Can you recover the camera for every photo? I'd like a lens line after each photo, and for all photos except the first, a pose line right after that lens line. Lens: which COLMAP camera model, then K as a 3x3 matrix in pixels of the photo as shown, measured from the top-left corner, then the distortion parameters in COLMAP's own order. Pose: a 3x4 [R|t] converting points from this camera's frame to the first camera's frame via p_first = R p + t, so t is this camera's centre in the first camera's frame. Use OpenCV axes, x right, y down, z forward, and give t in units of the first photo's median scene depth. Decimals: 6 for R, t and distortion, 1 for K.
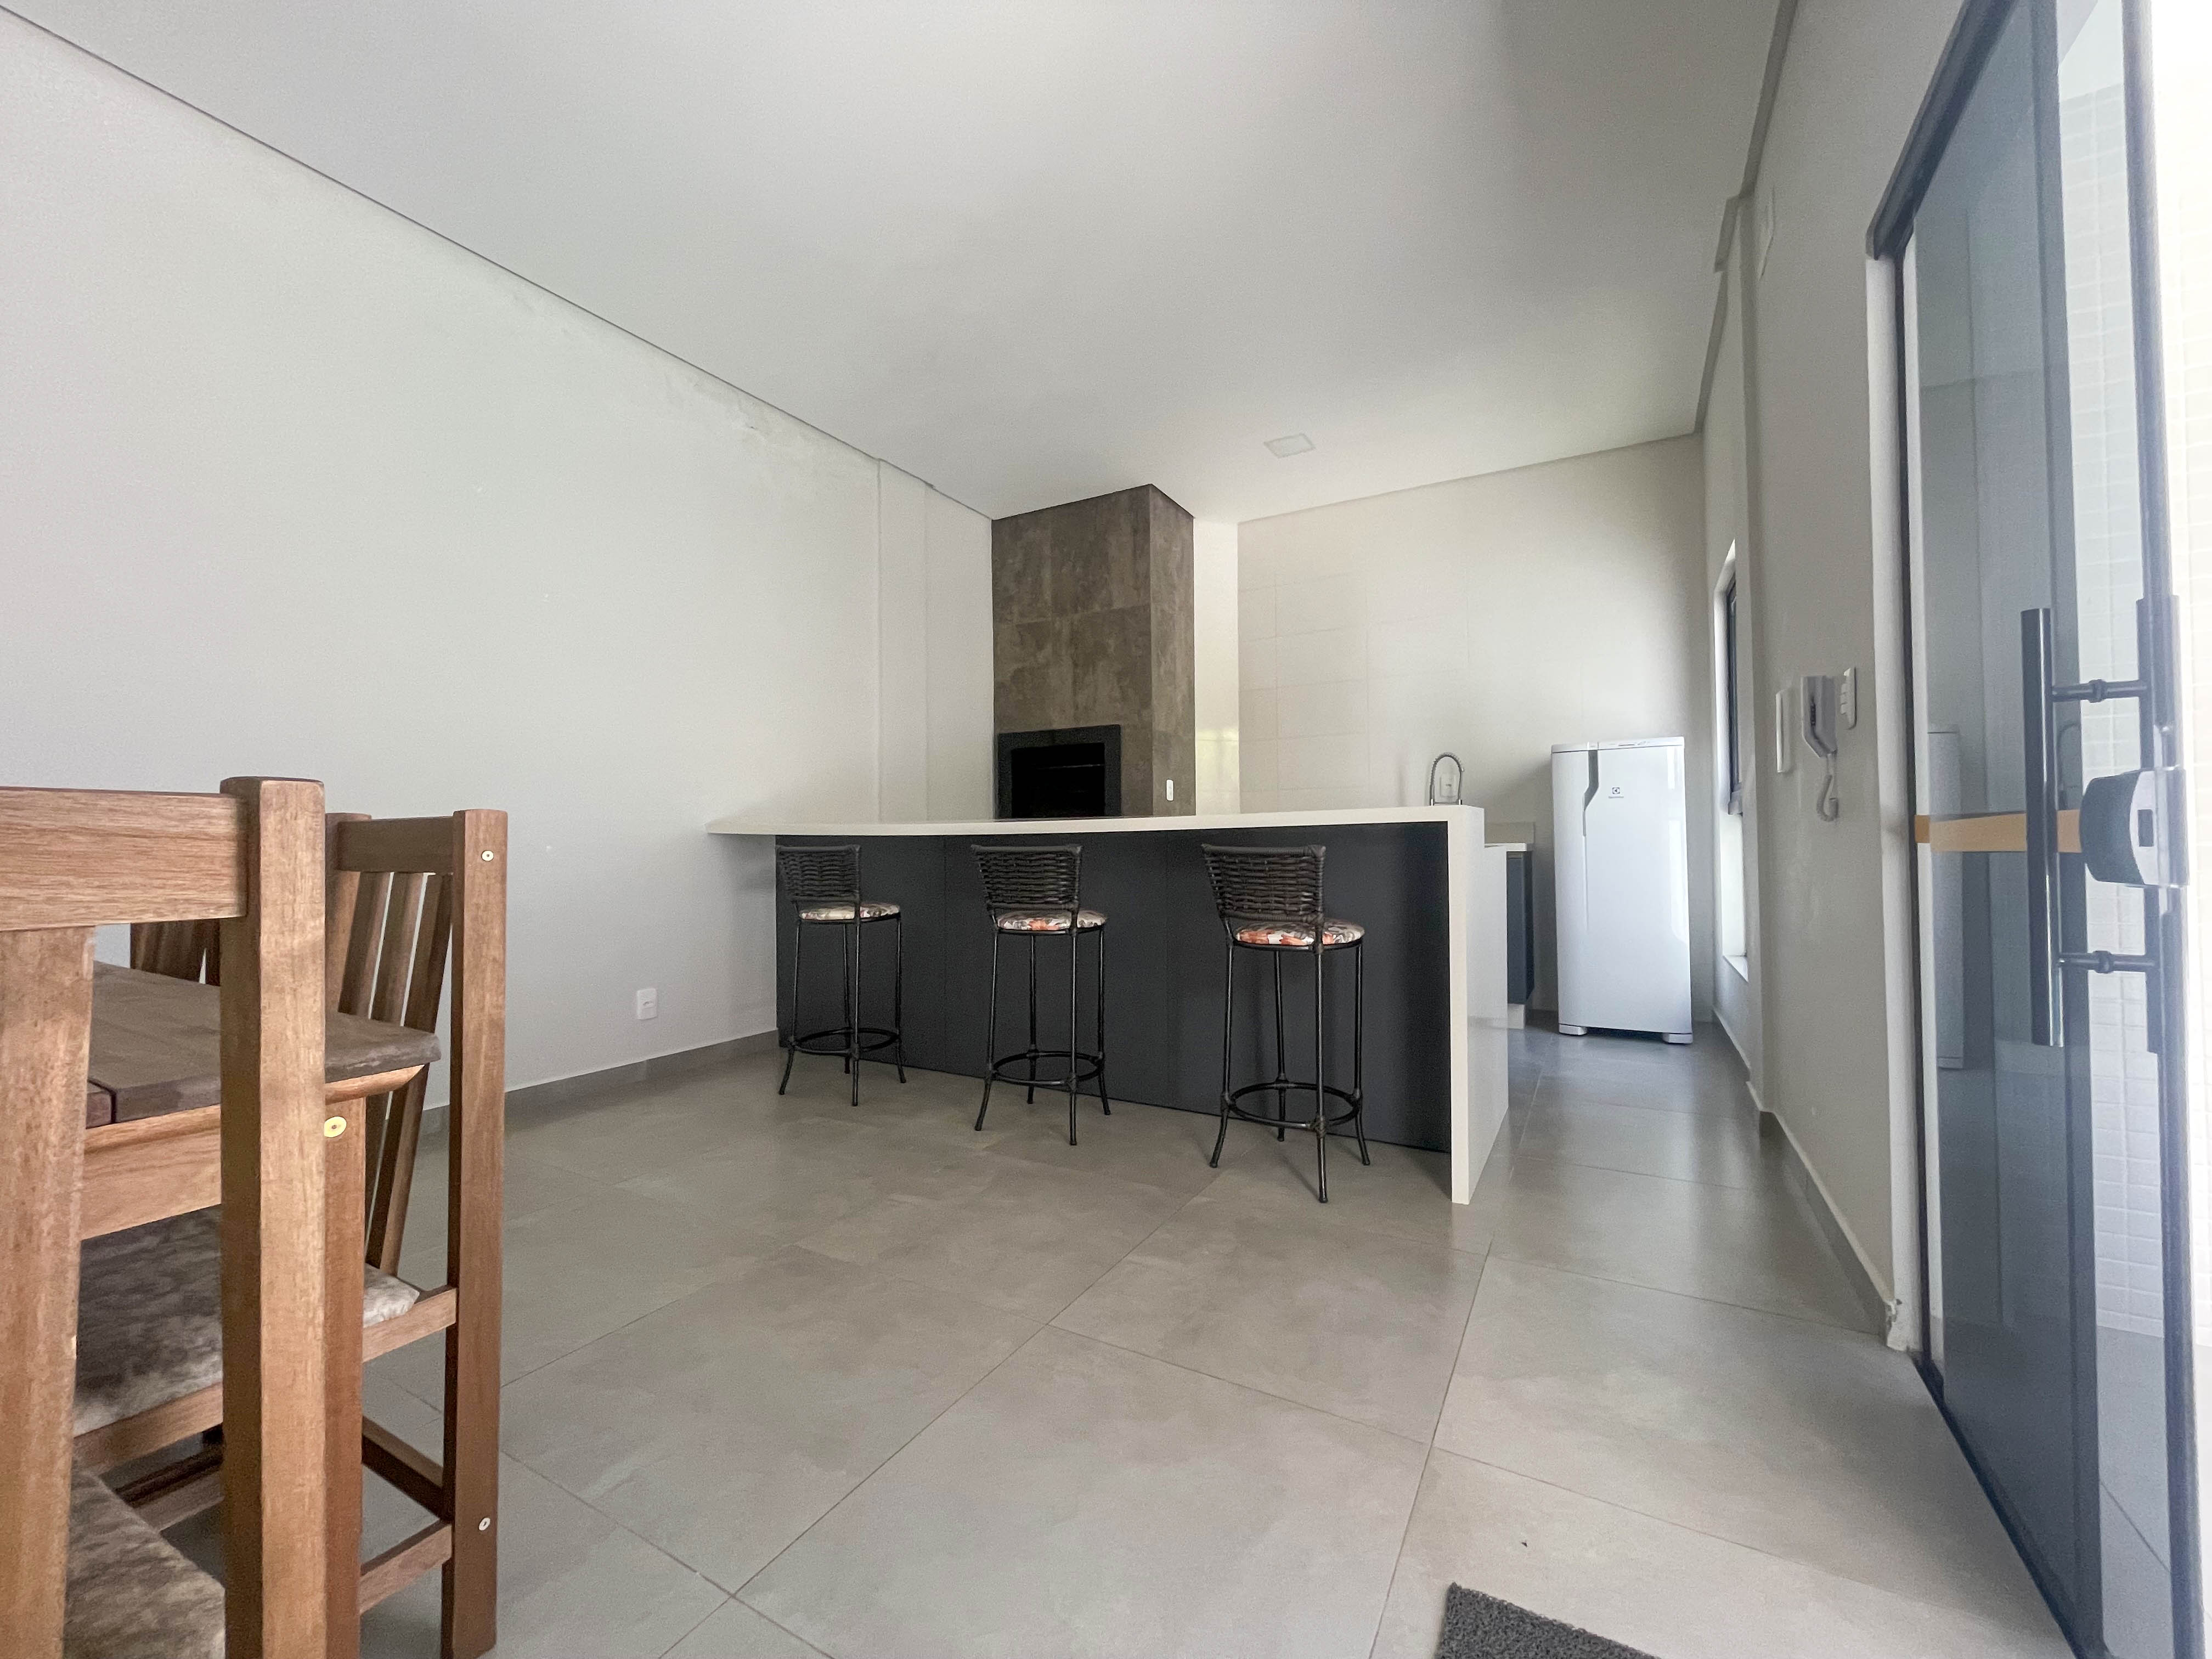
lens RADIAL K [[896.8, 0, 1106.0], [0, 896.8, 824.4], [0, 0, 1]] dist [-0.004407, 0.001009]
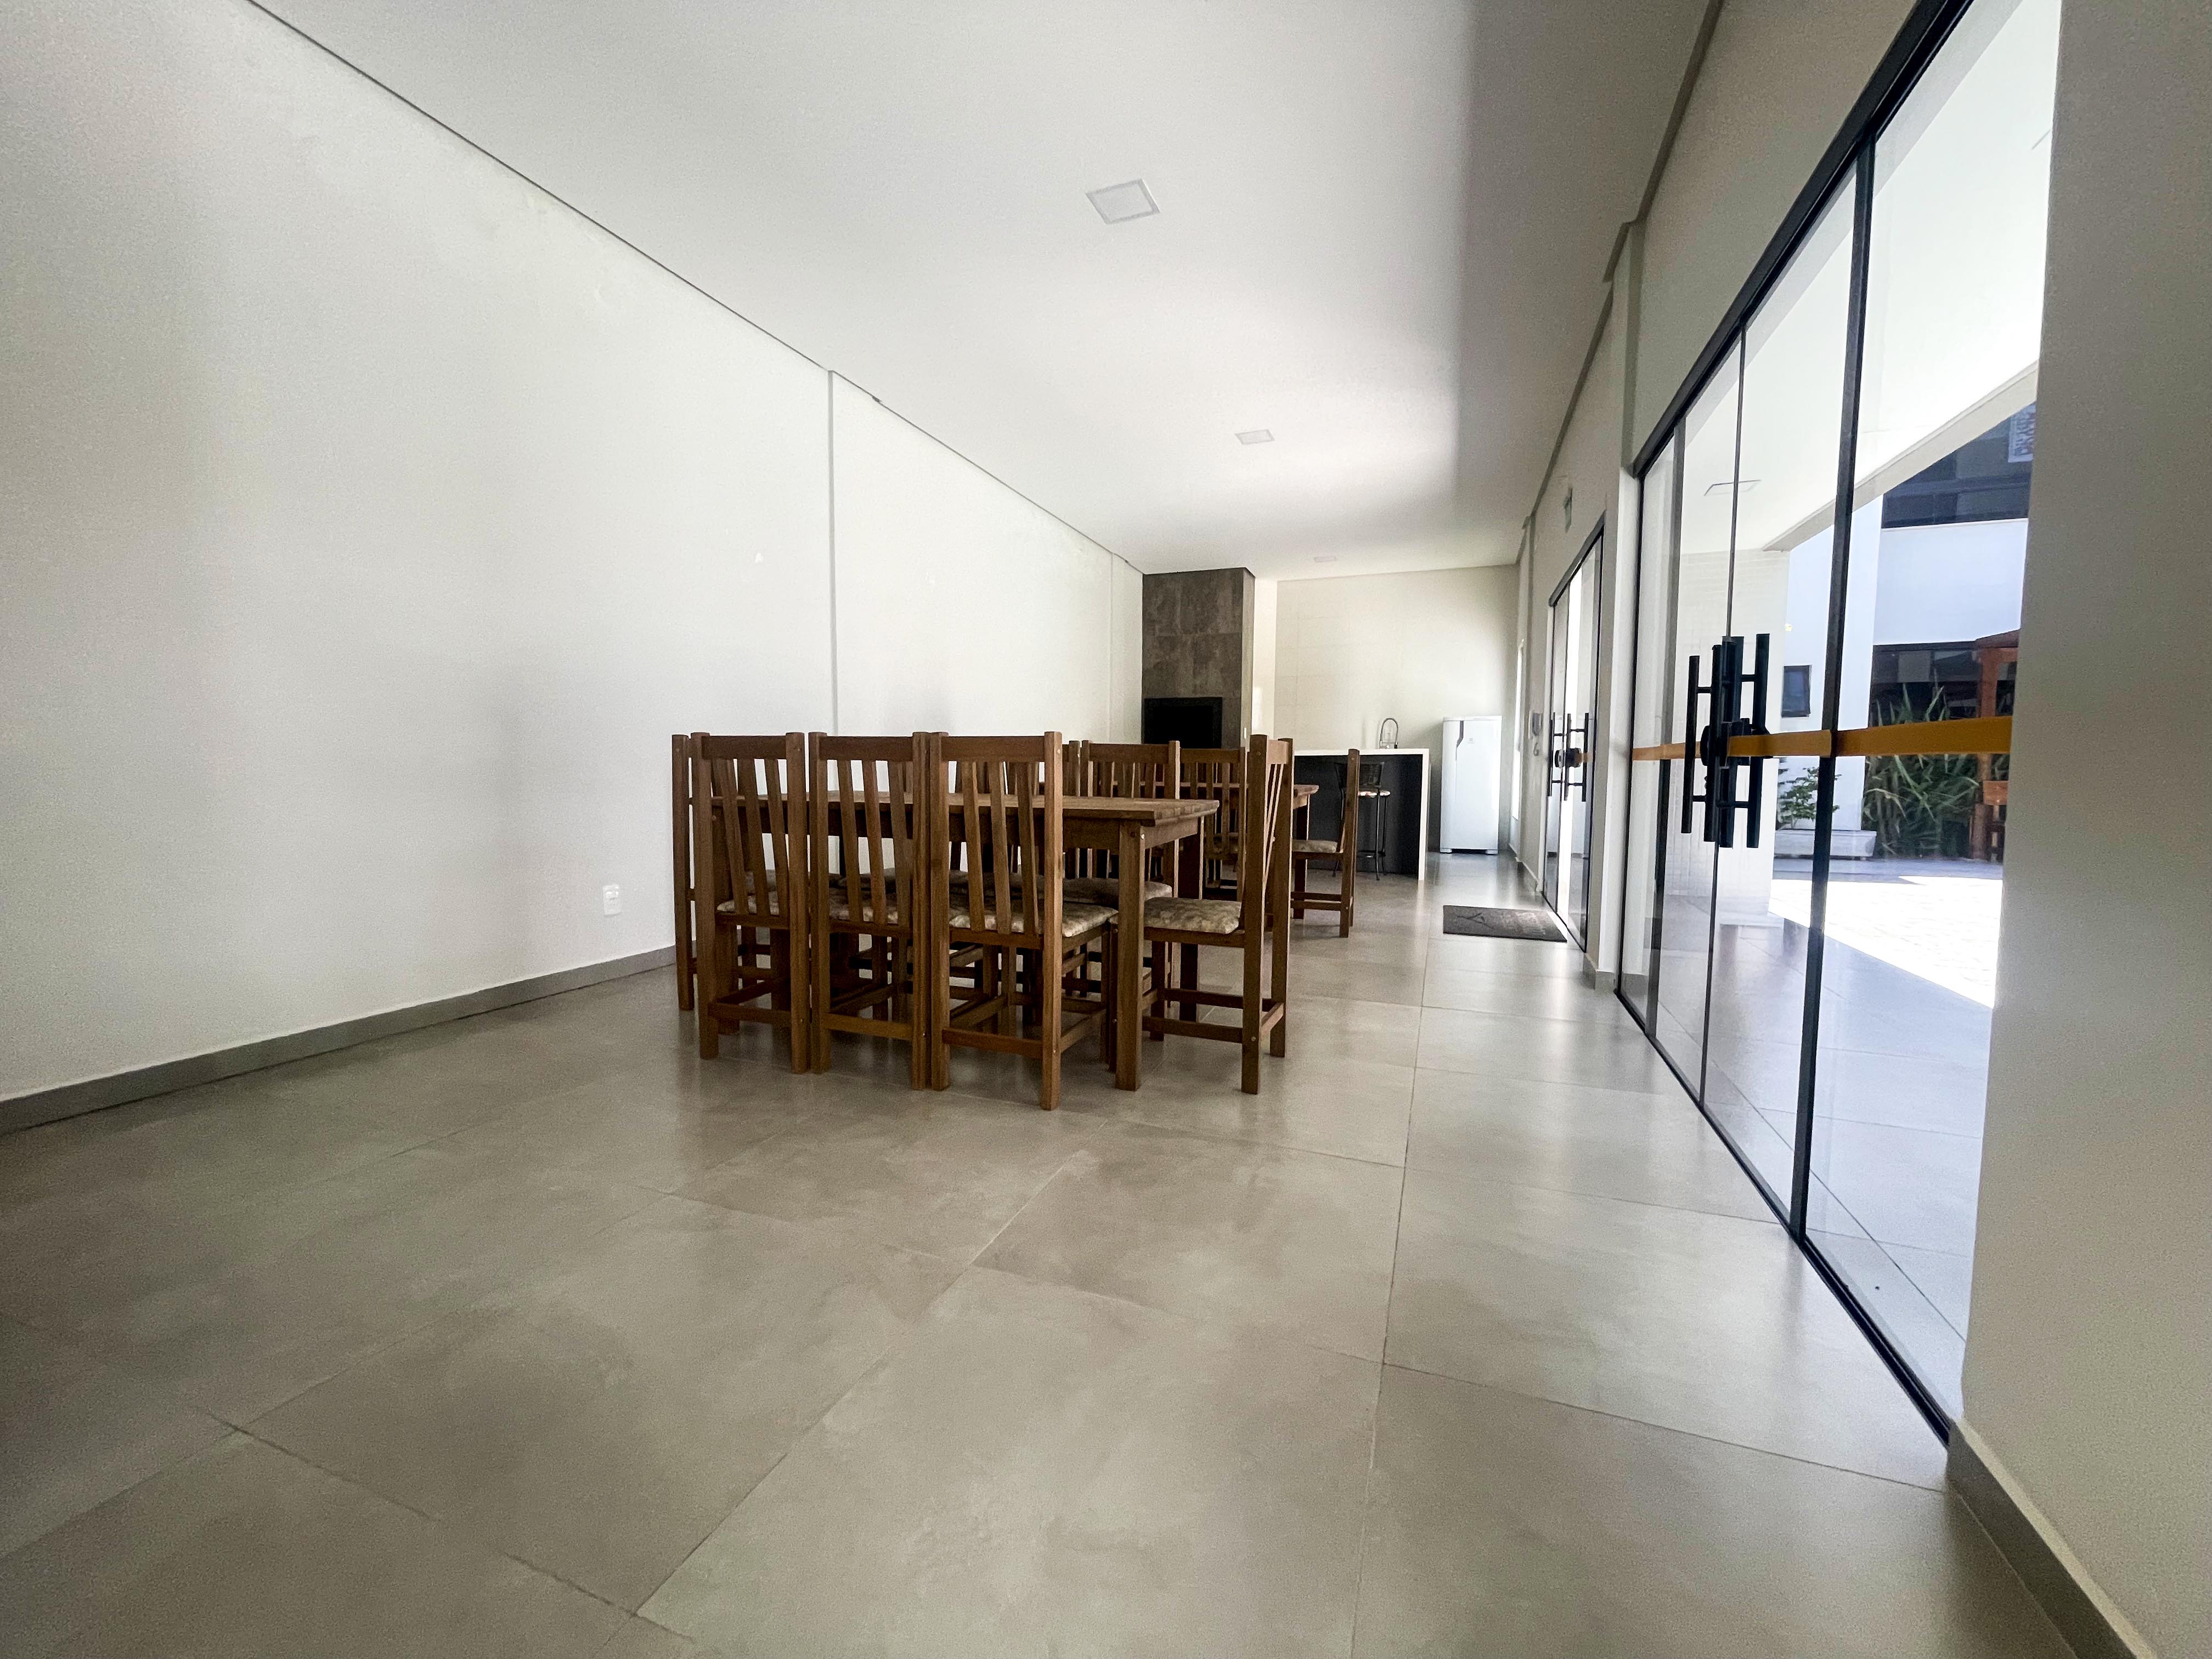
lens RADIAL K [[896.8, 0, 1105.6], [0, 896.8, 829.1], [0, 0, 1]] dist [-0.004407, 0.001009]
pose [[0.988650, 0.003101, 0.150208, -0.485535], [-0.016726, 0.995844, 0.089525, -0.001823], [-0.149306, -0.091021, 0.984593, -0.787210]]
